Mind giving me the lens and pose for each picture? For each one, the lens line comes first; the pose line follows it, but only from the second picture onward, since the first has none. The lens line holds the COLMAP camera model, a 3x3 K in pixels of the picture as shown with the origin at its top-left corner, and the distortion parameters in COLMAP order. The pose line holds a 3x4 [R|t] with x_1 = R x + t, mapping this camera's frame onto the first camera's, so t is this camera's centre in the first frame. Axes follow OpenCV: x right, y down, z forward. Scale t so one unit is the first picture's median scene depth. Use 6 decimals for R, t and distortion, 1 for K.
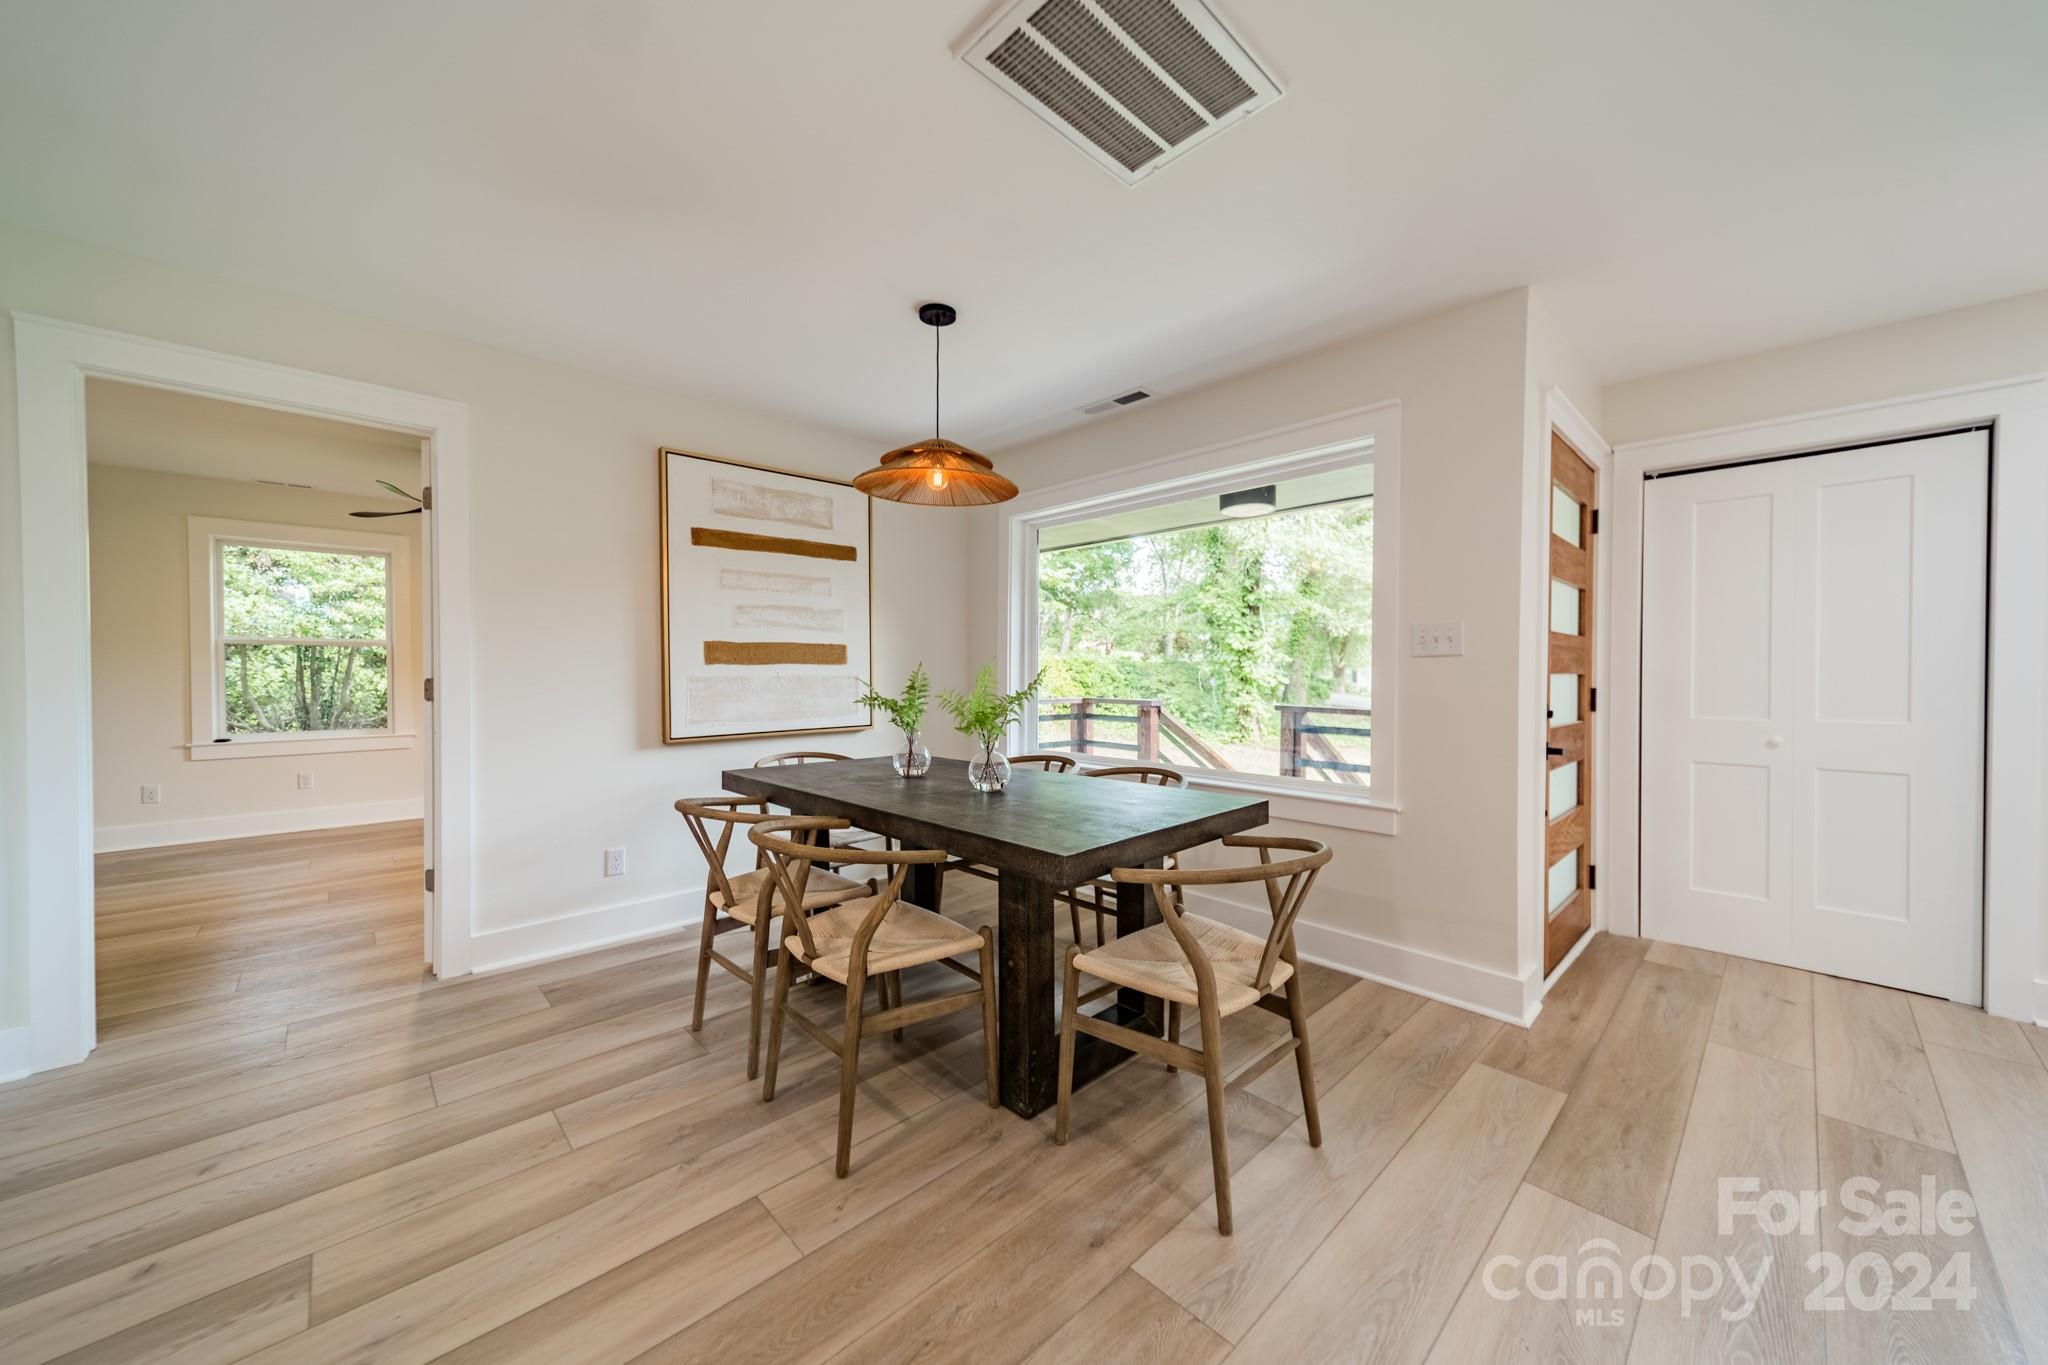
lens RADIAL K [[729.7, 0, 1025.1], [0, 729.7, 681.7], [0, 0, 1]] dist [0.010959, -0.000339]
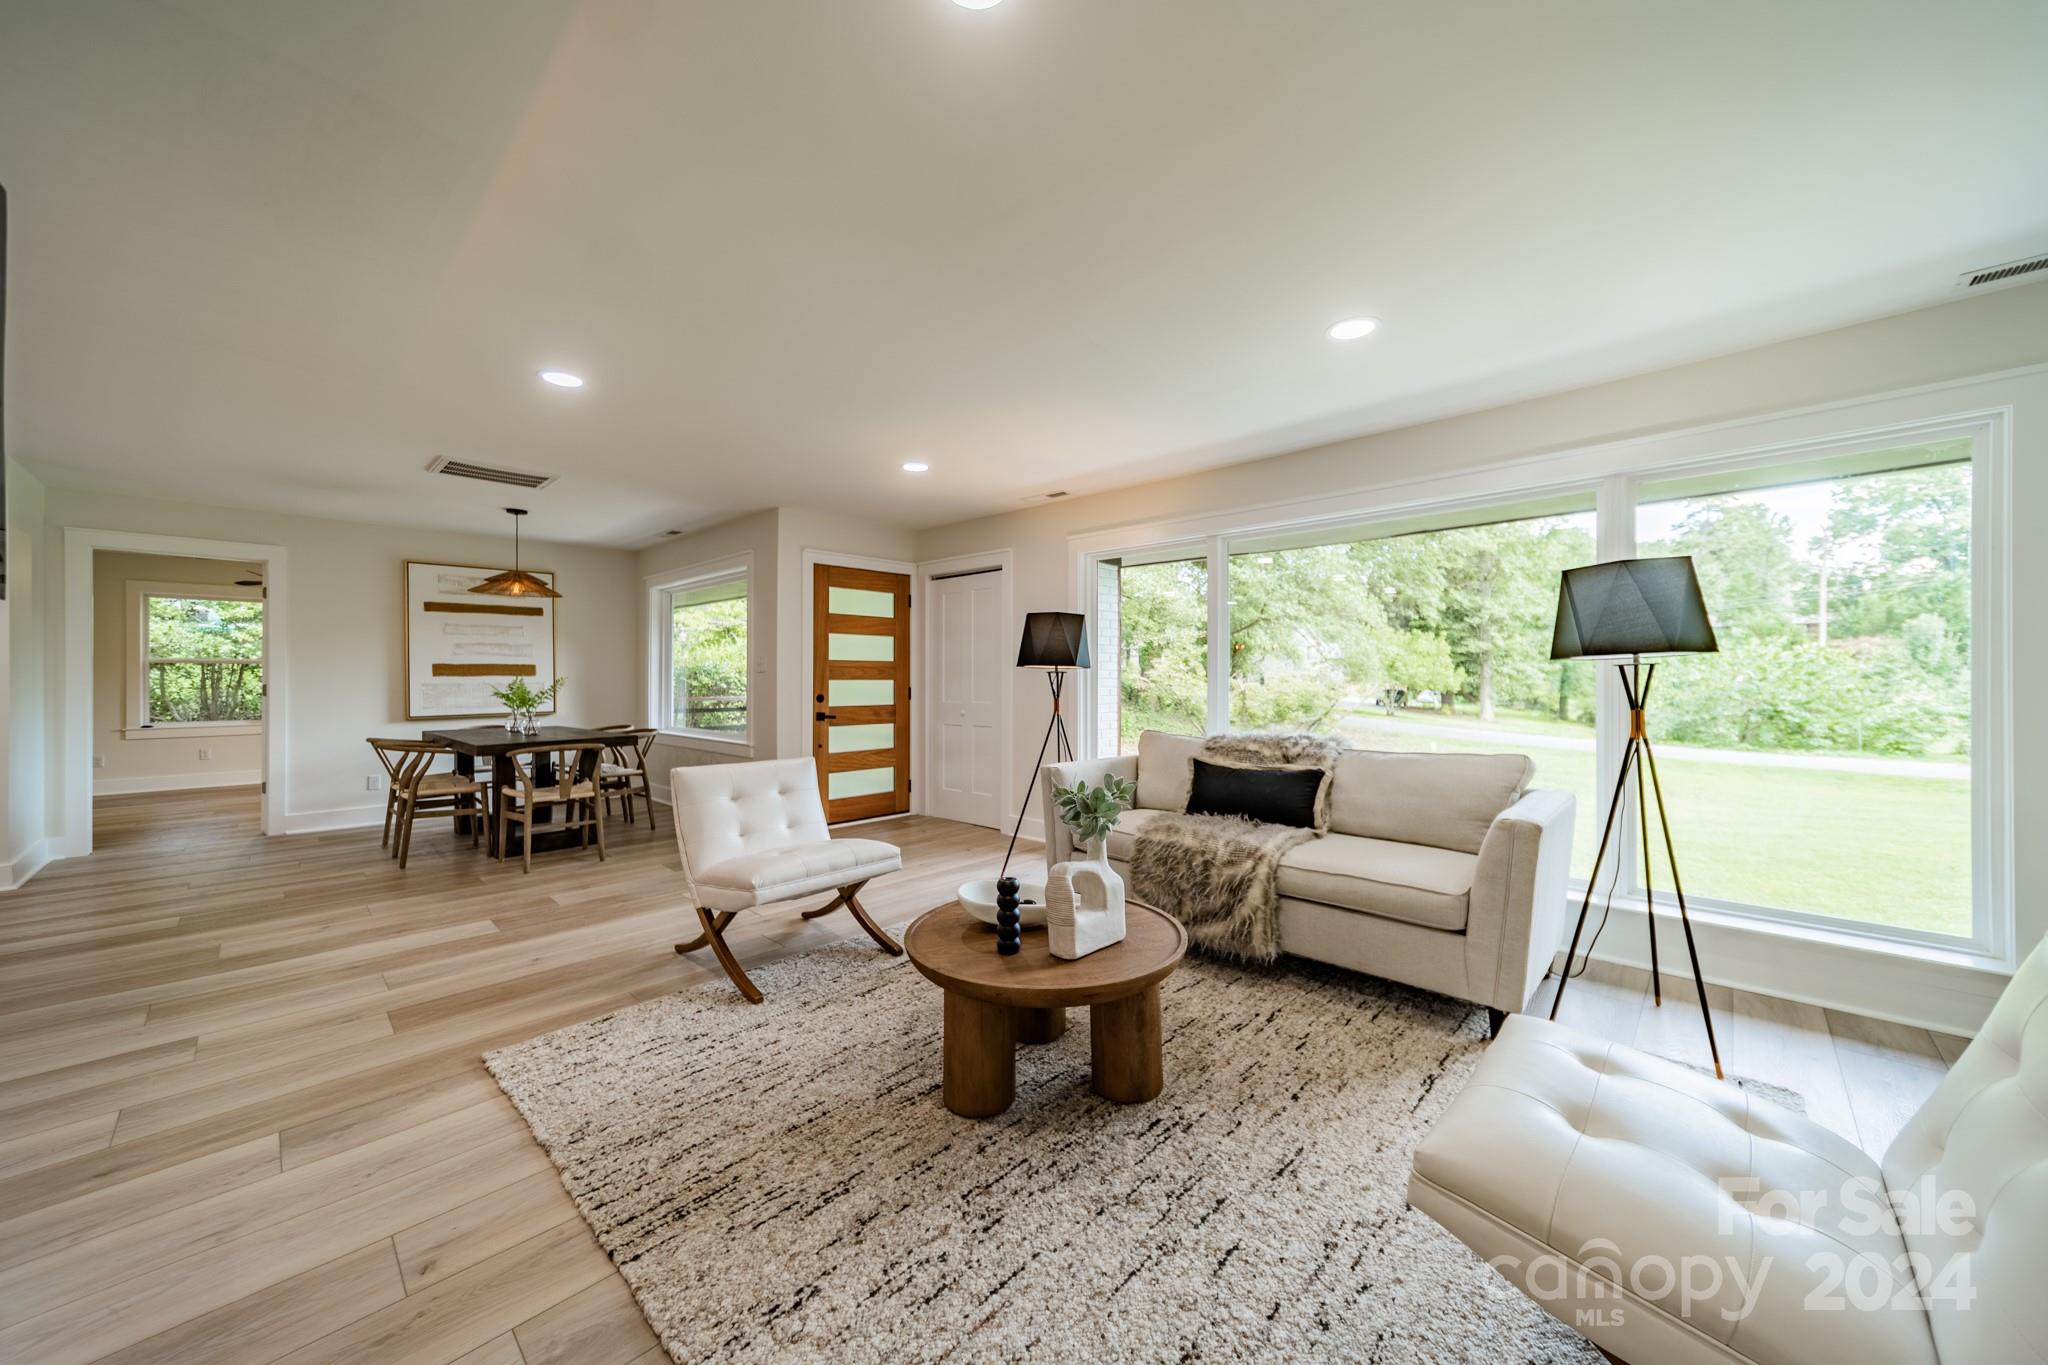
lens RADIAL K [[729.7, 0, 1022.2], [0, 729.7, 677.0], [0, 0, 1]] dist [0.010959, -0.000339]
pose [[0.998777, -0.003199, 0.049333, 0.610048], [0.003972, 0.999871, -0.015586, 0.007780], [-0.049277, 0.015763, 0.998661, -0.585123]]
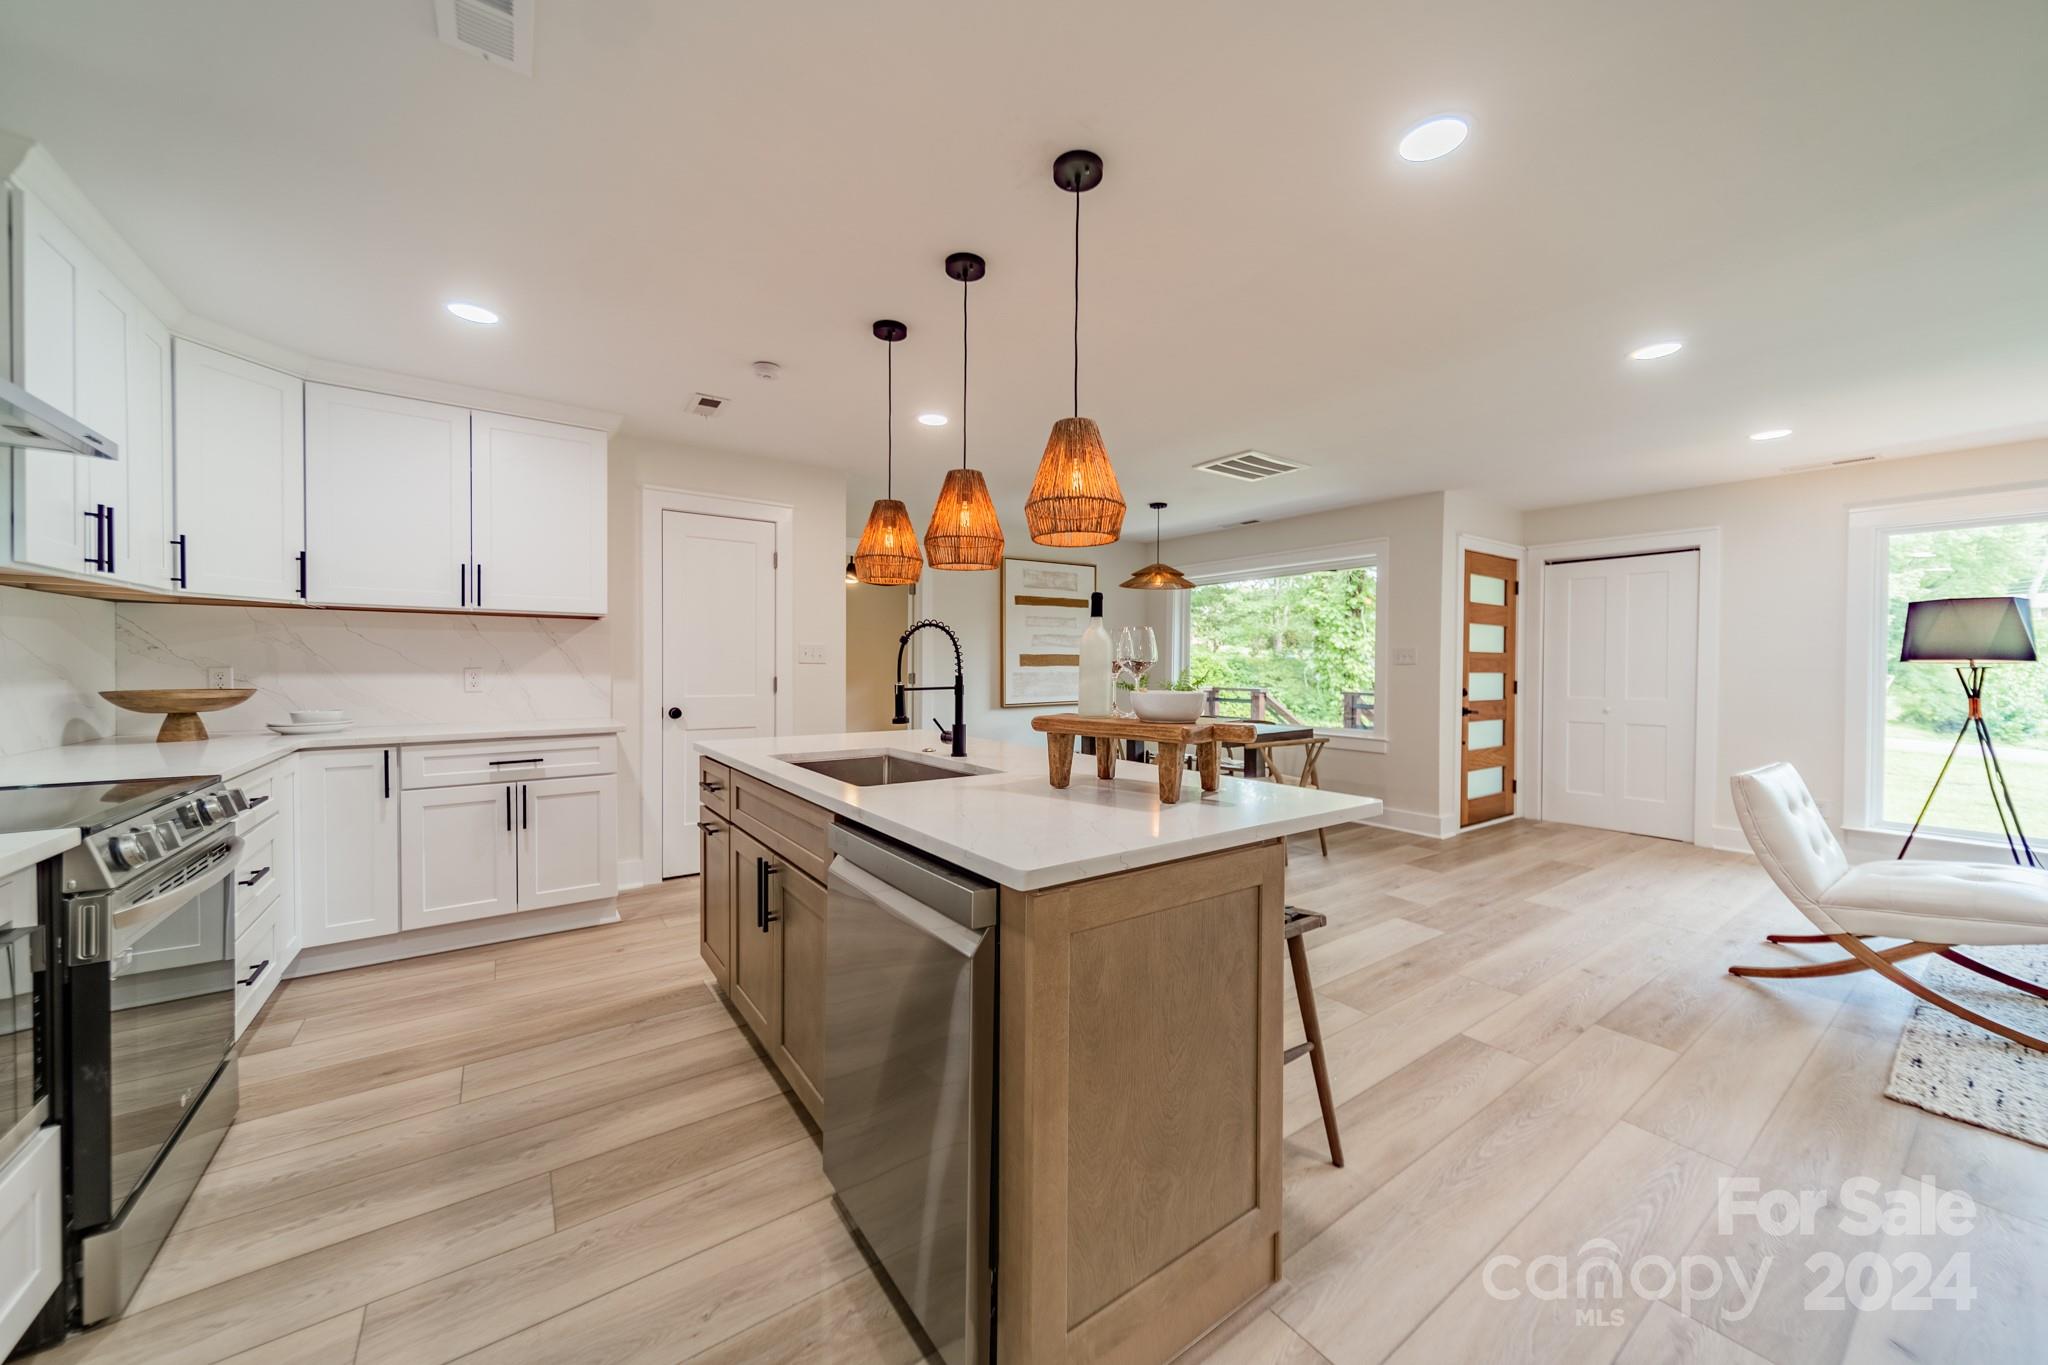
lens RADIAL K [[729.7, 0, 1032.1], [0, 729.7, 679.3], [0, 0, 1]] dist [0.010959, -0.000339]
pose [[0.991382, 0.004575, -0.130924, -0.101350], [-0.004035, 0.999982, 0.004392, 0.000925], [0.130941, -0.003826, 0.991383, -0.582575]]
